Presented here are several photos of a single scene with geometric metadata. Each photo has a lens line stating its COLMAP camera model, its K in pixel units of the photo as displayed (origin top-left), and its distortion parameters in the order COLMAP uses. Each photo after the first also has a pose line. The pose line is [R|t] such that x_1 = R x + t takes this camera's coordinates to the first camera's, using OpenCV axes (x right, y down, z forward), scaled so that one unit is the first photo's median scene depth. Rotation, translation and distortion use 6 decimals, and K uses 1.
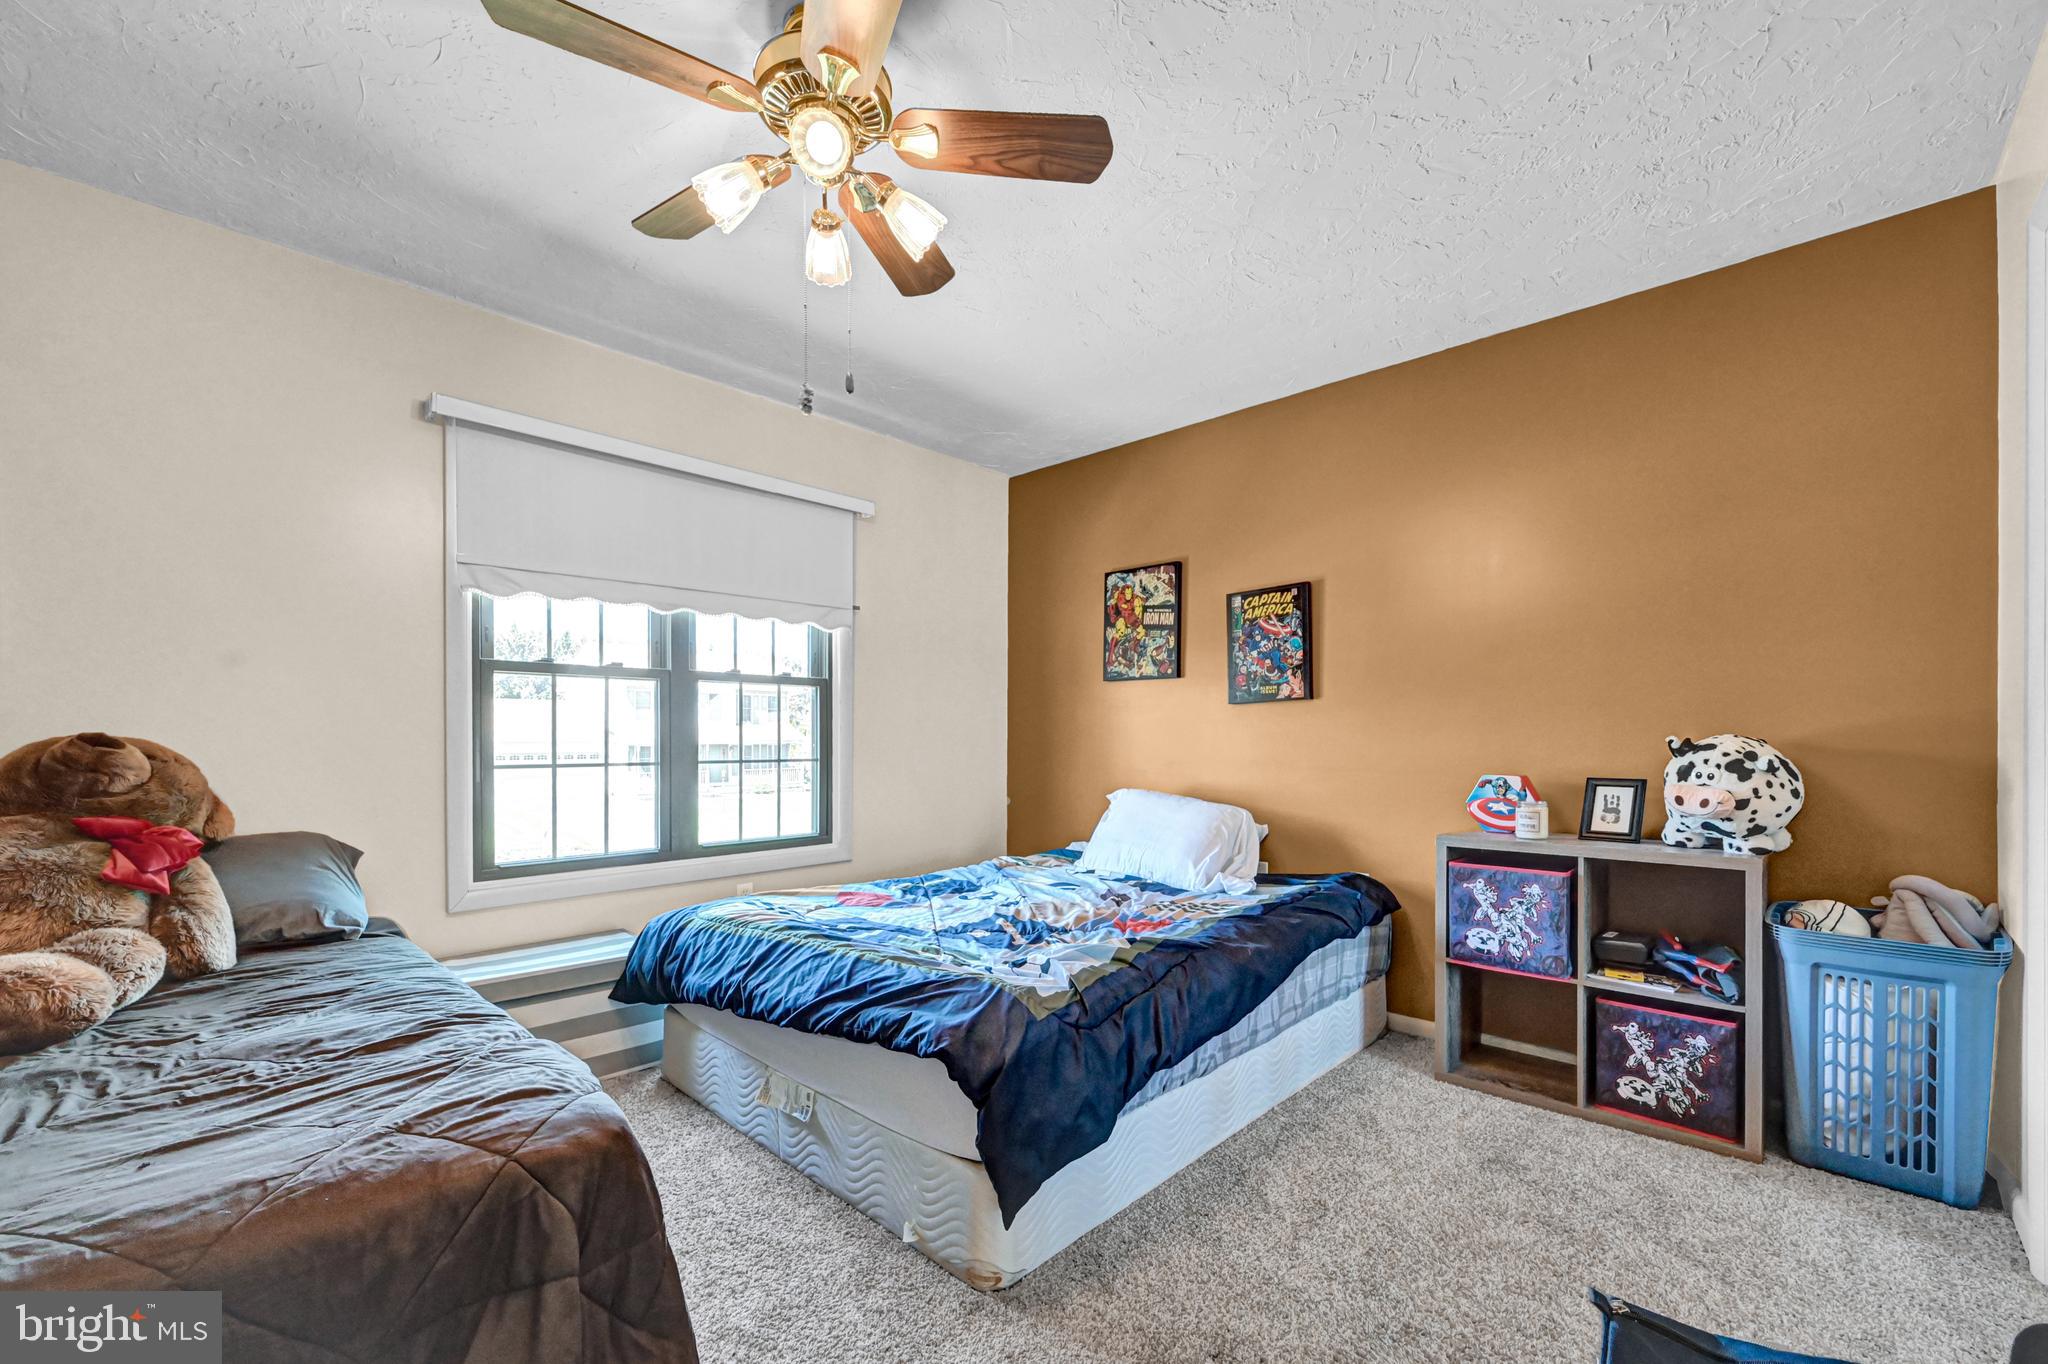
lens RADIAL K [[825.6, 0, 1024.5], [0, 825.6, 739.0], [0, 0, 1]] dist [-0.001144, 0.000088]
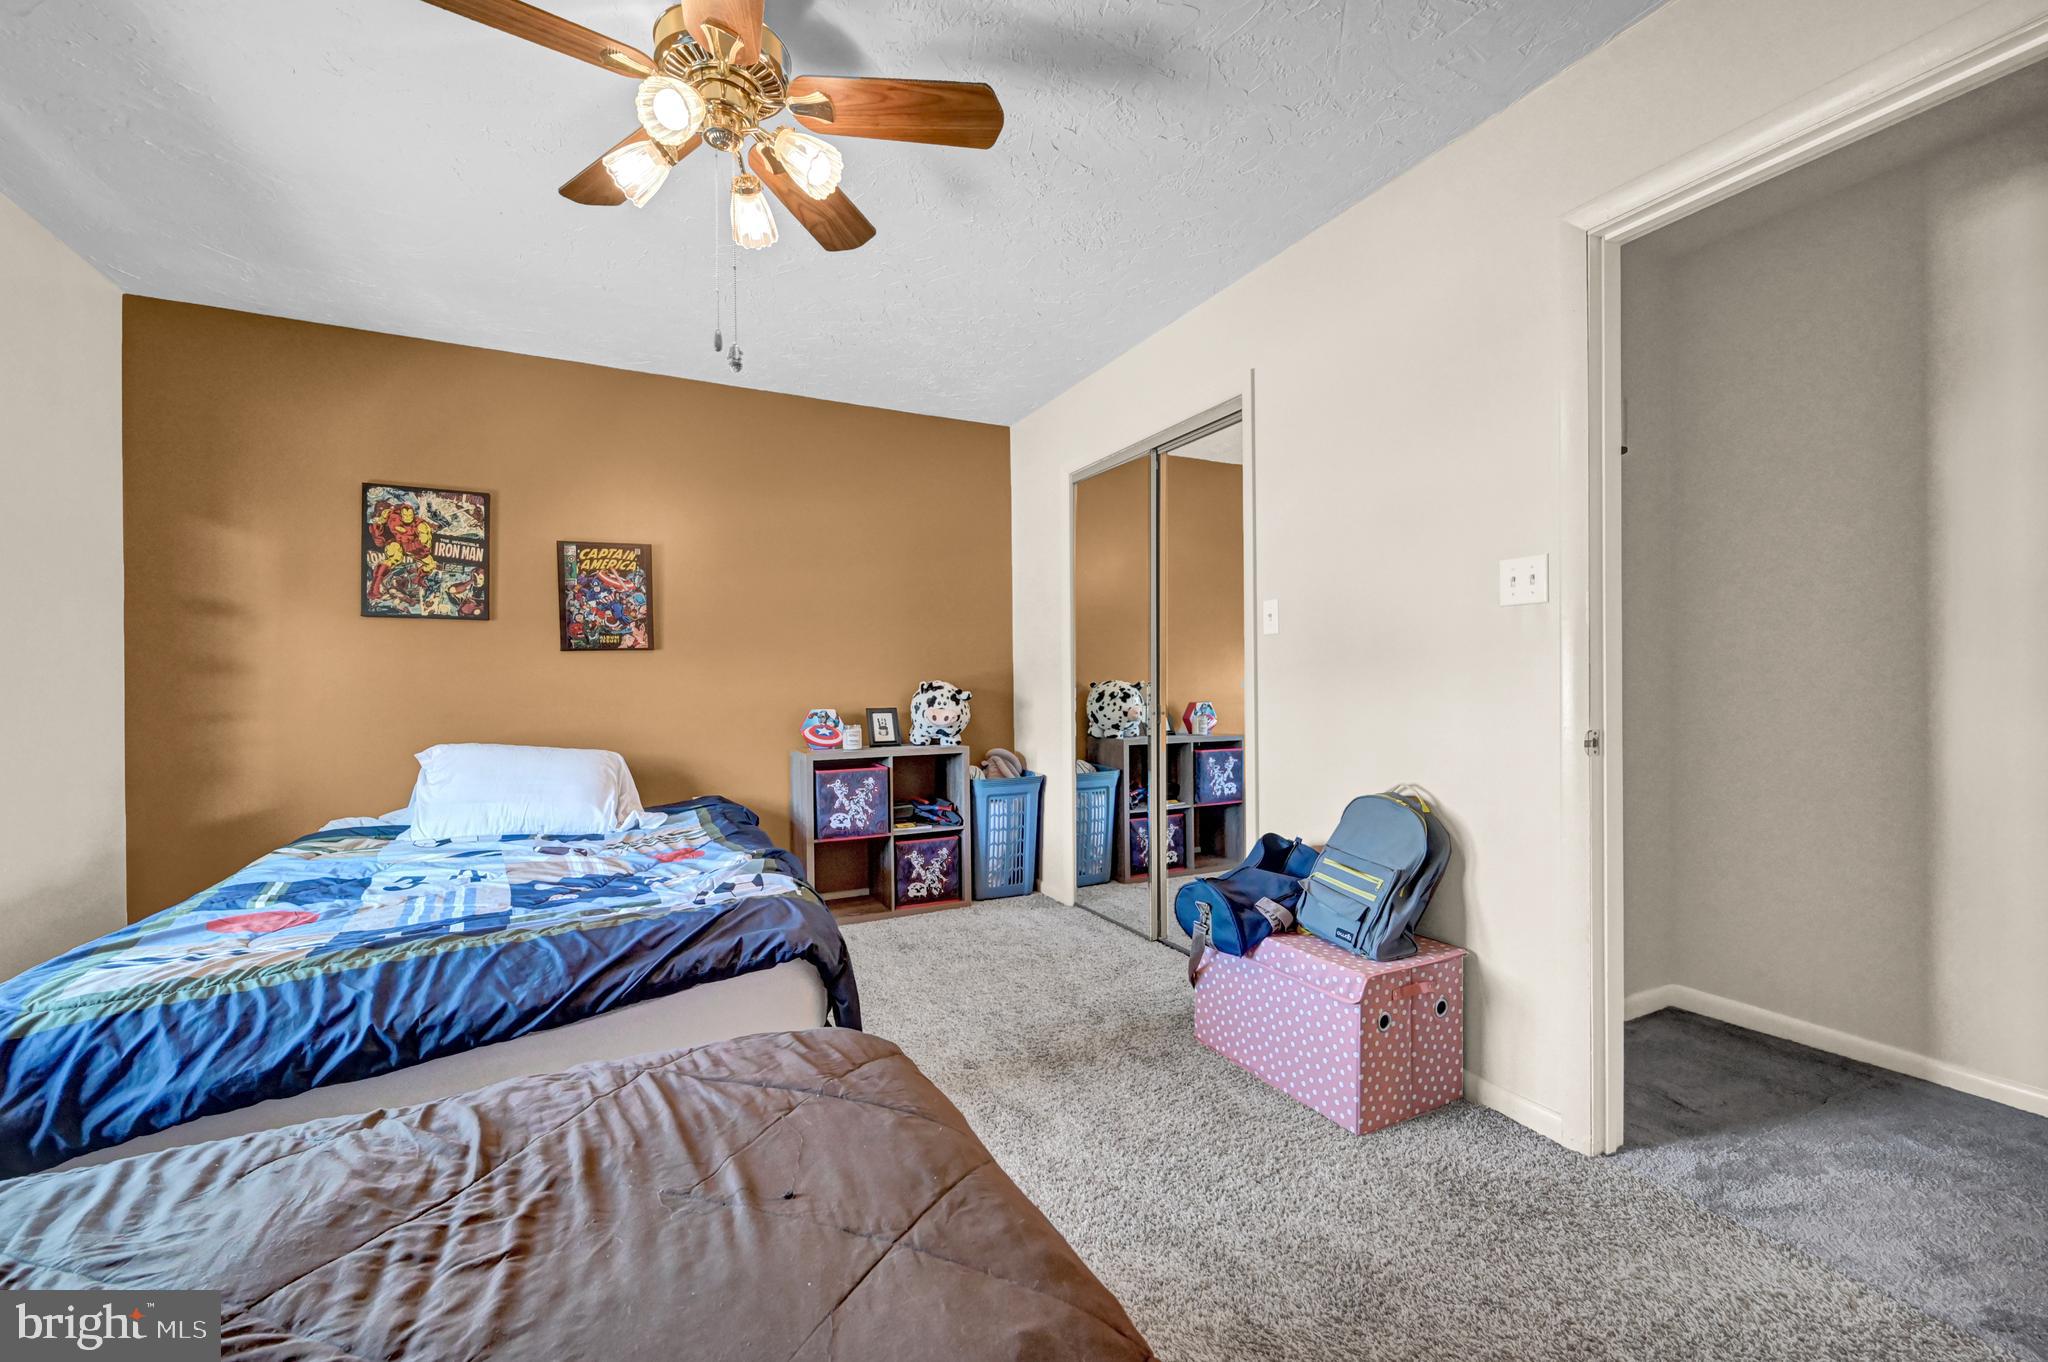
lens RADIAL K [[825.3, 0, 1026.6], [0, 825.3, 681.8], [0, 0, 1]] dist [-0.003623, -0.000181]
pose [[0.335418, -0.001401, 0.942068, -0.533862], [0.010499, 0.999942, -0.002251, 0.002513], [-0.942011, 0.010646, 0.335414, 0.147126]]
